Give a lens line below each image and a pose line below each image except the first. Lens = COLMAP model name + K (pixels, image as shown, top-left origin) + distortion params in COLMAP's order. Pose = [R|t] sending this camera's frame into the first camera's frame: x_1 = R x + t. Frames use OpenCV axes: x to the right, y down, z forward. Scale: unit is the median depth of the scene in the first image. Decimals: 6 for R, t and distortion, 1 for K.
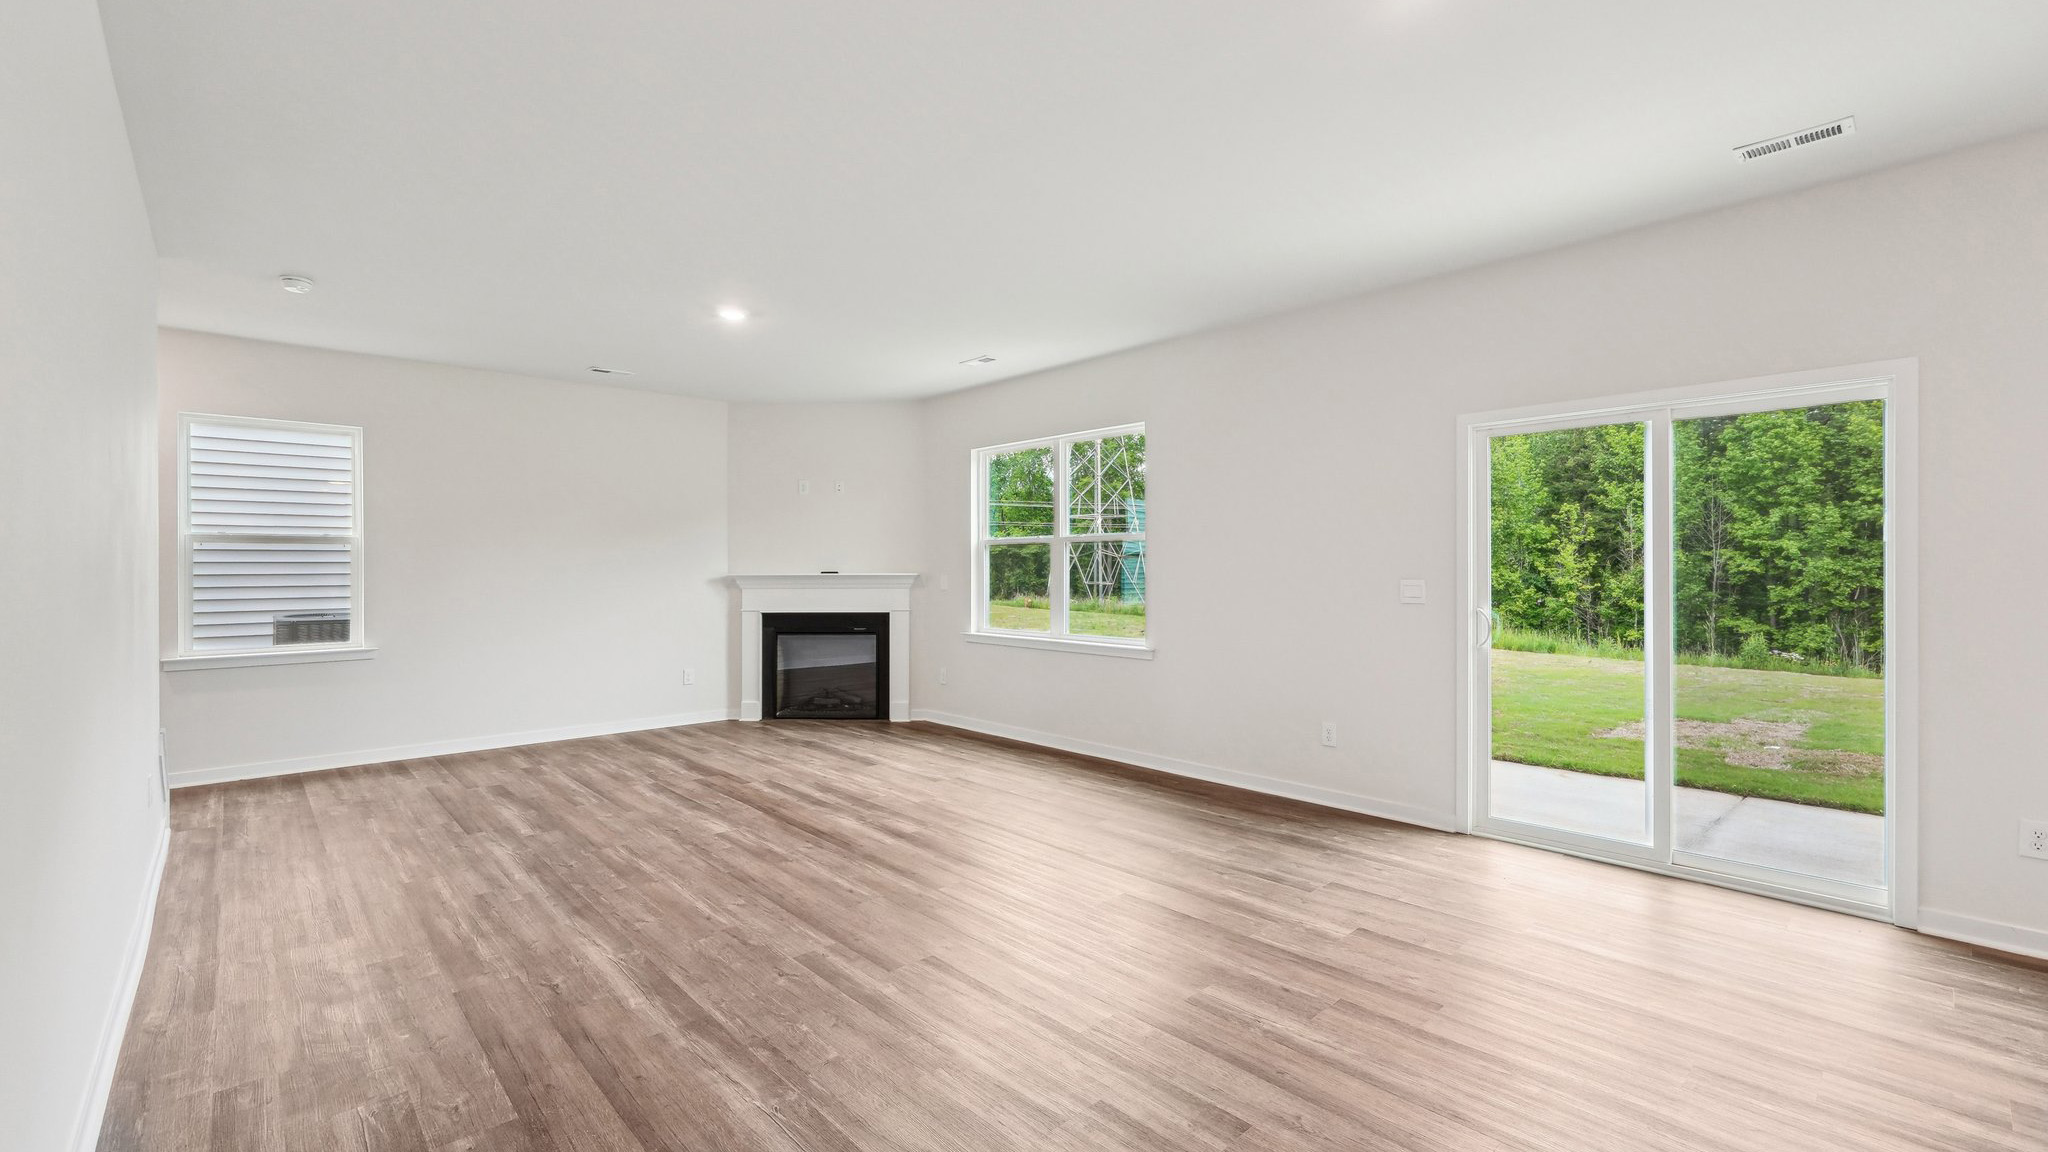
lens RADIAL K [[861.0, 0, 1030.1], [0, 861.0, 575.9], [0, 0, 1]] dist [-0.012799, 0.005464]
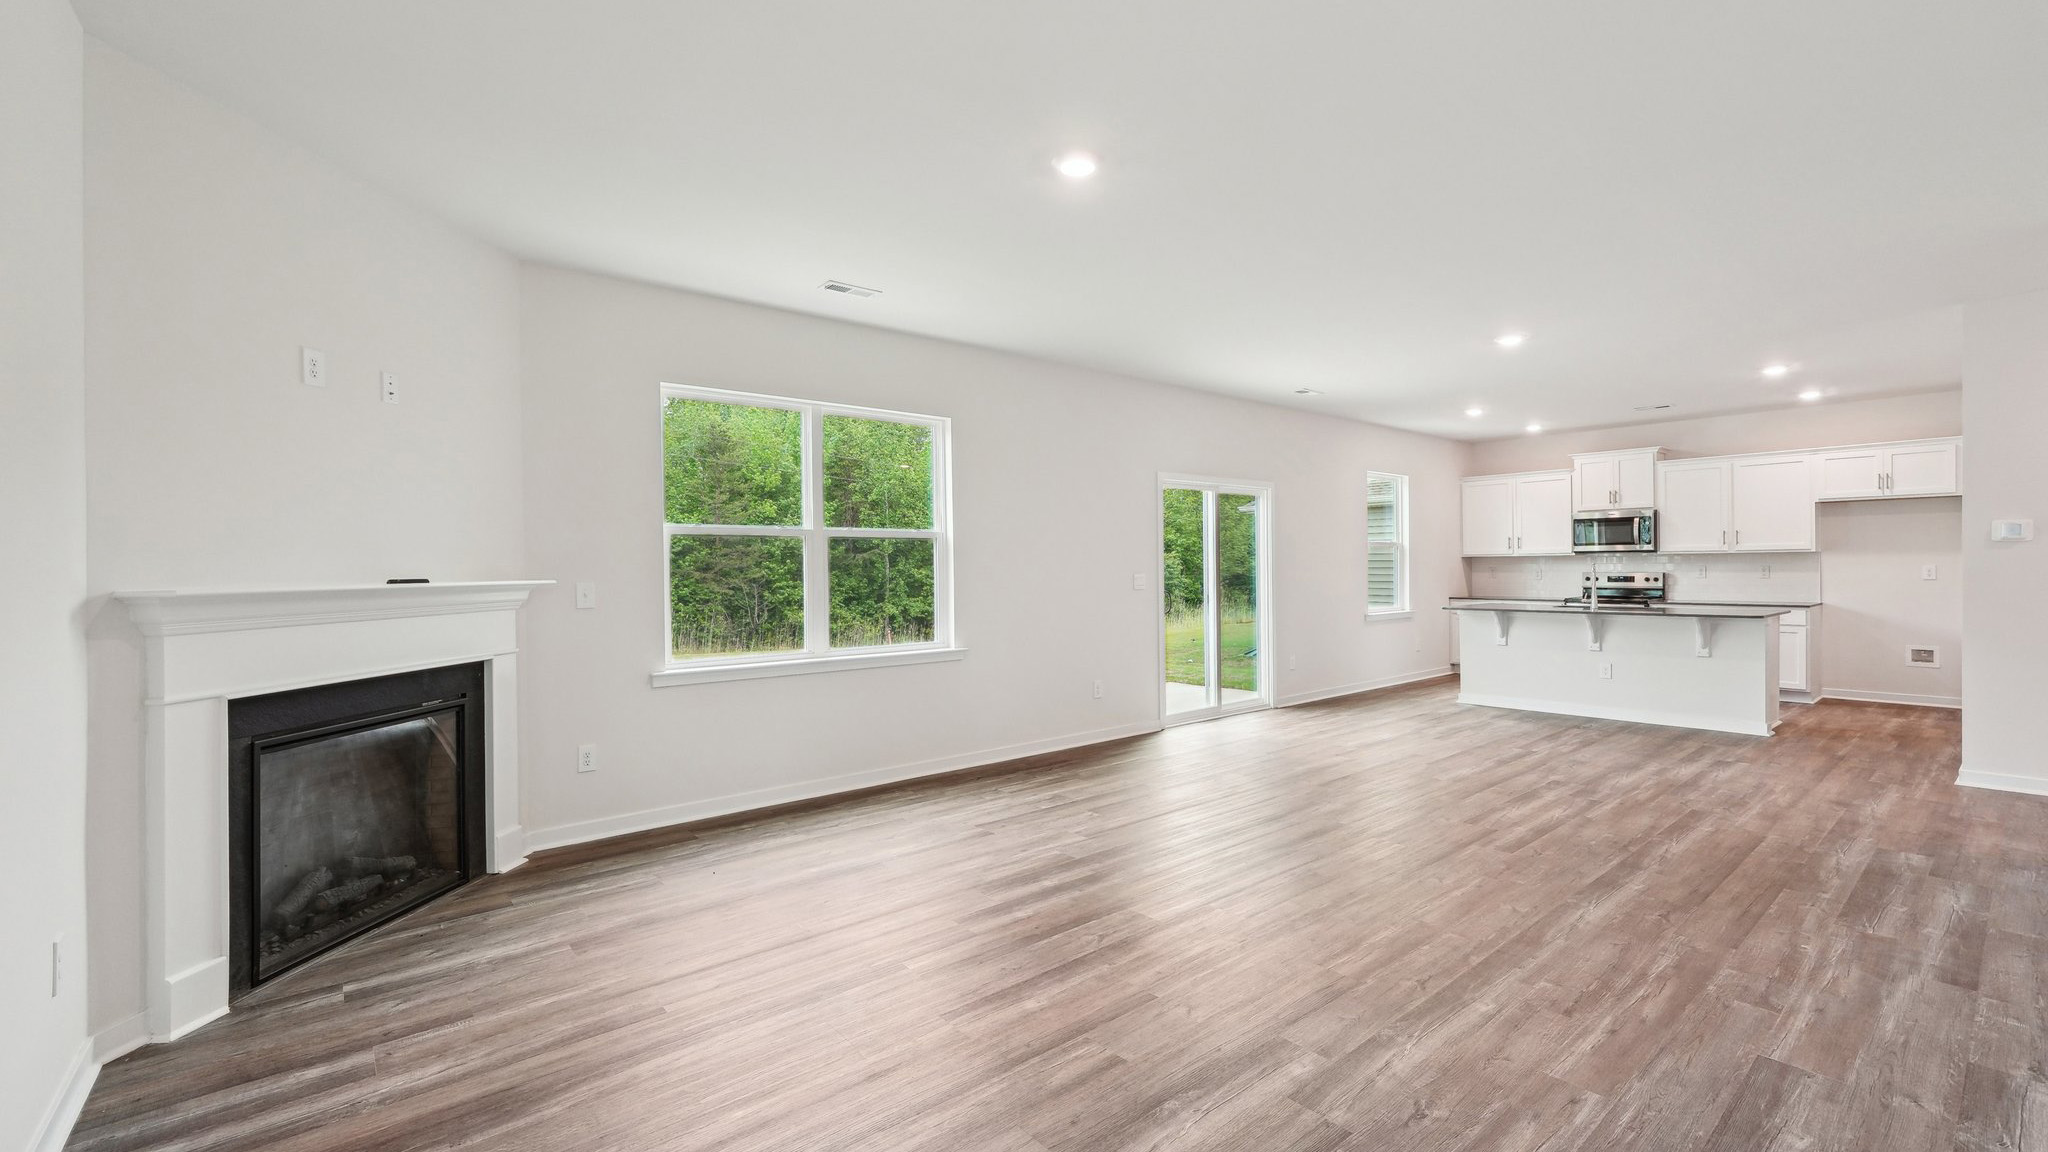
lens RADIAL K [[861.0, 0, 1037.3], [0, 861.0, 580.1], [0, 0, 1]] dist [-0.012799, 0.005464]
pose [[0.050065, -0.012700, 0.998665, -0.675872], [0.019388, 0.999743, 0.011742, -0.003695], [-0.998558, 0.018774, 0.050299, 0.686048]]
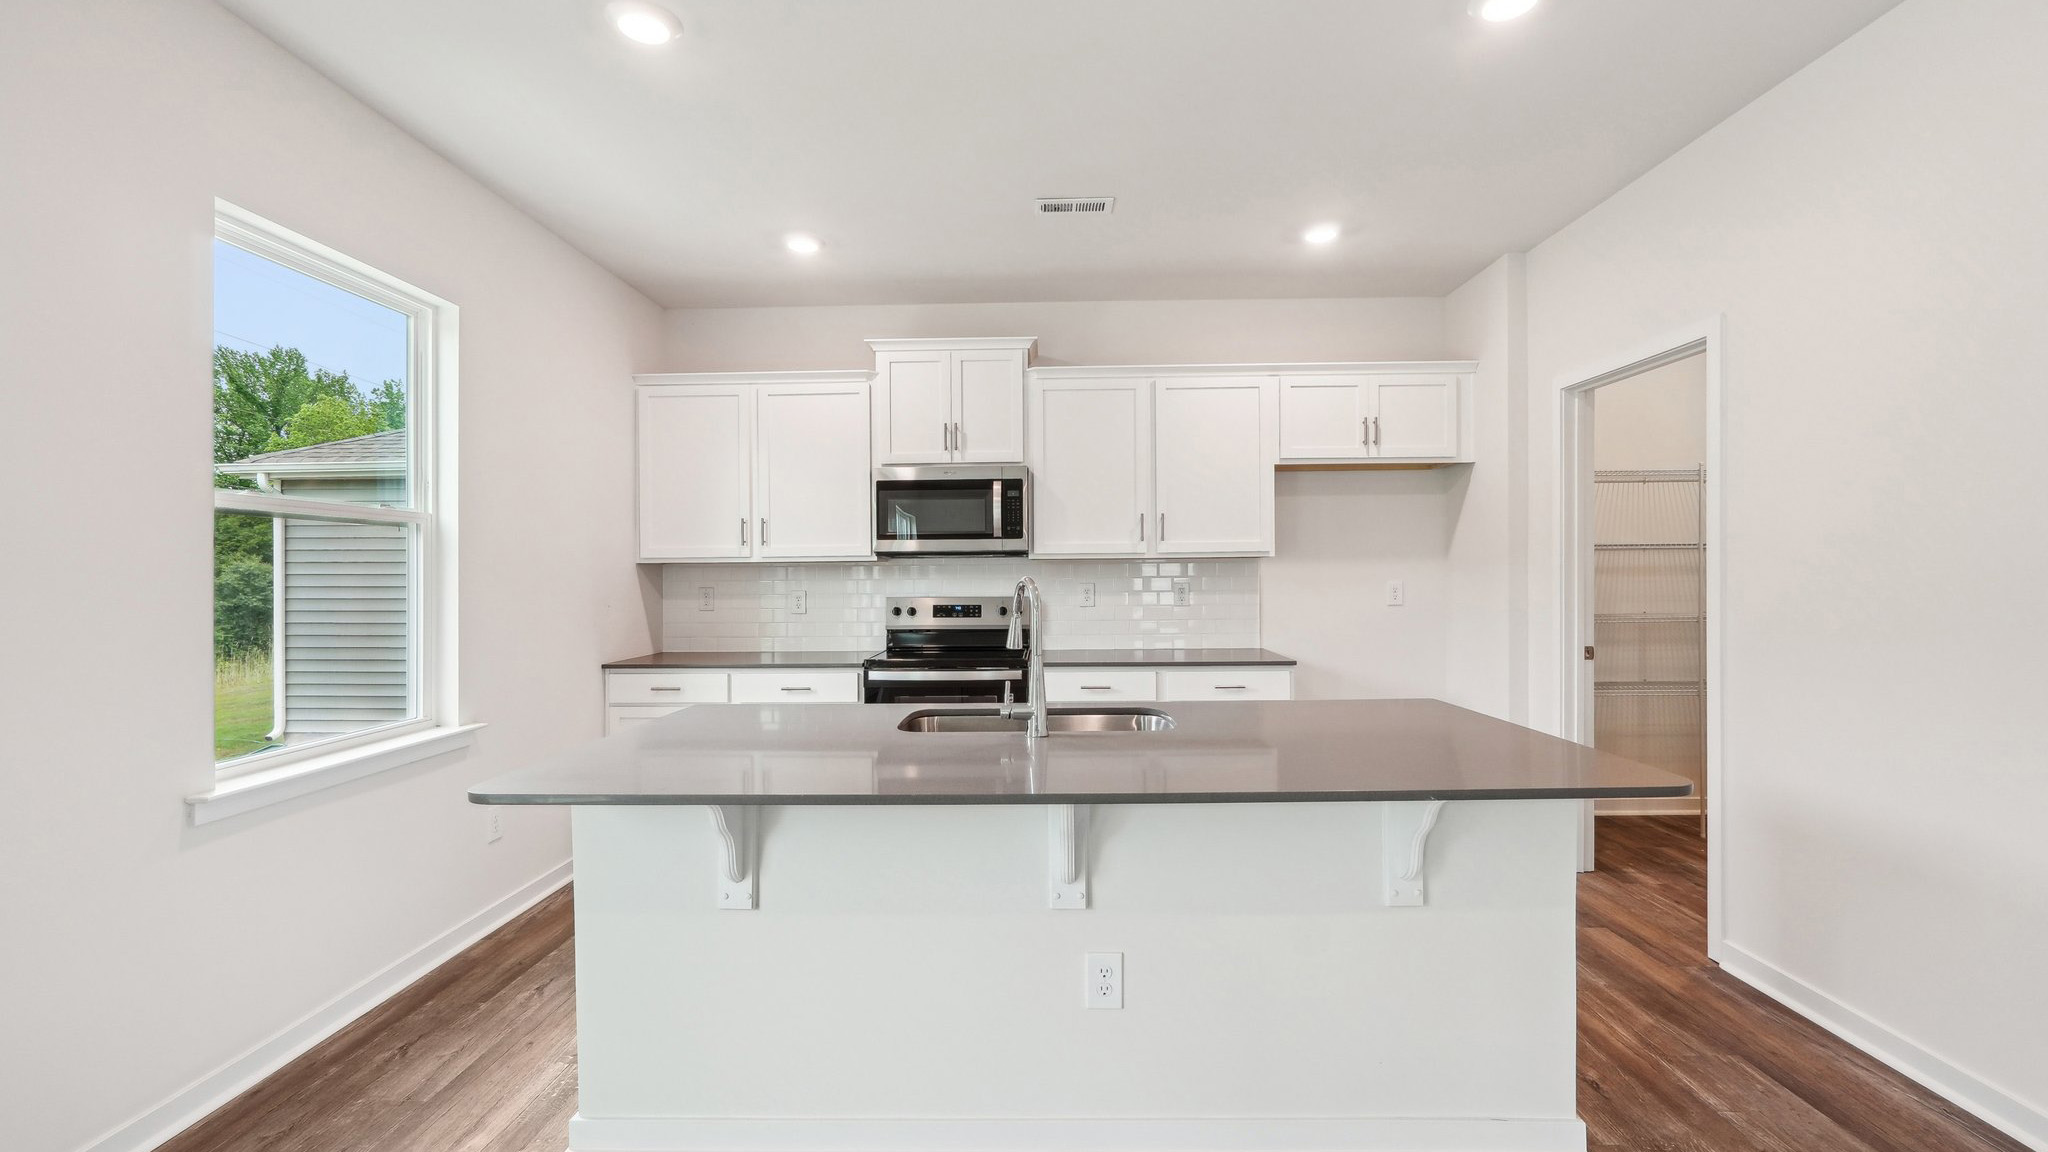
lens RADIAL K [[861.0, 0, 1026.5], [0, 861.0, 571.7], [0, 0, 1]] dist [-0.012799, 0.005464]
pose [[-0.708746, 0.010847, 0.705381, 0.193189], [0.017303, 0.999848, 0.002011, -0.002138], [-0.705252, 0.013630, -0.708826, 0.274821]]
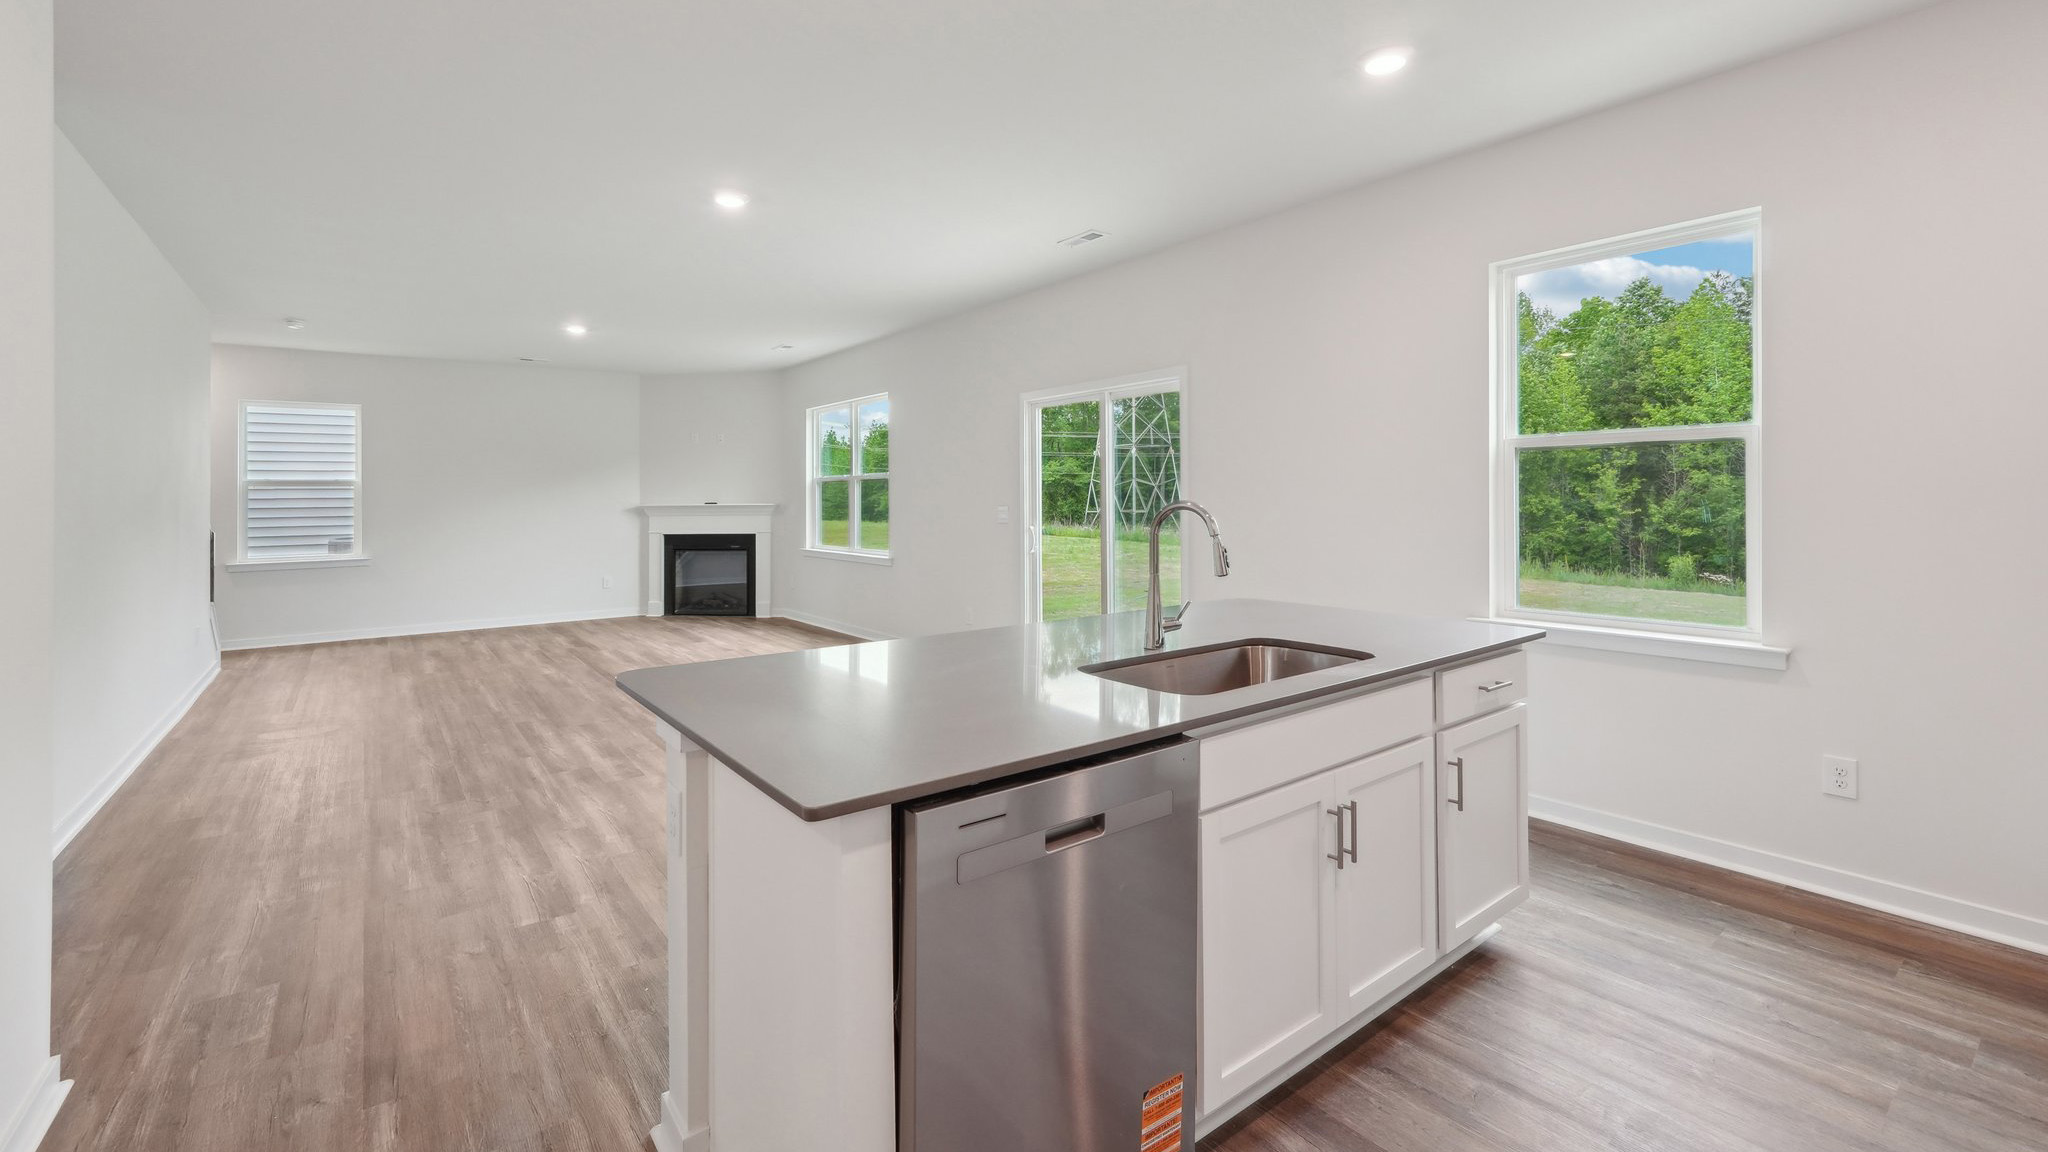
lens RADIAL K [[861.0, 0, 1027.4], [0, 861.0, 498.5], [0, 0, 1]] dist [-0.012799, 0.005464]
pose [[0.995521, -0.007613, -0.094238, 0.387084], [0.006891, 0.999944, -0.007982, 0.001995], [0.094293, 0.007297, 0.995518, -0.269970]]
